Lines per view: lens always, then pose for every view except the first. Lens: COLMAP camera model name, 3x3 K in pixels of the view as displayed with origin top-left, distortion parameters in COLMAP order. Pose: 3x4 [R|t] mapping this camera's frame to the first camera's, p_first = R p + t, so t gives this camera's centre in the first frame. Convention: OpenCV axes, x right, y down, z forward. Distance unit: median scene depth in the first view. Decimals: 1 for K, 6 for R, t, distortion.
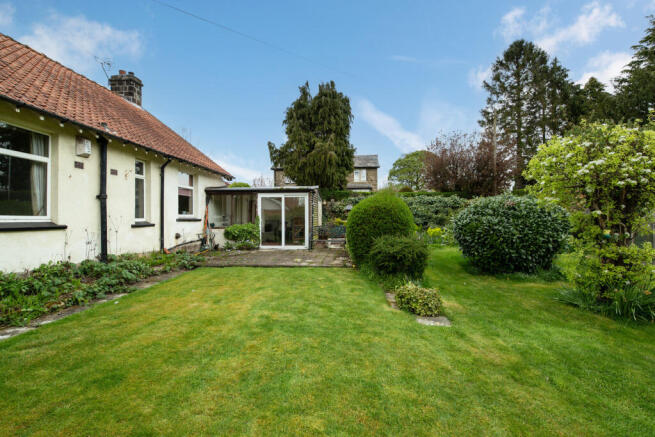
lens RADIAL K [[297.1, 0, 328.3], [0, 297.1, 218.8], [0, 0, 1]] dist [0.017033, 0.000241]
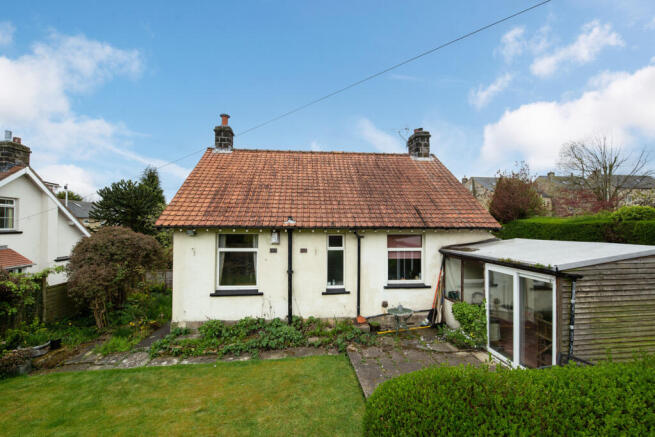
lens RADIAL K [[297.1, 0, 328.8], [0, 297.1, 219.0], [0, 0, 1]] dist [0.017033, 0.000241]
pose [[0.186495, -0.011803, -0.982385, 0.447550], [-0.004368, 0.999908, -0.012843, -0.225802], [0.982446, 0.006687, 0.186427, 0.717260]]
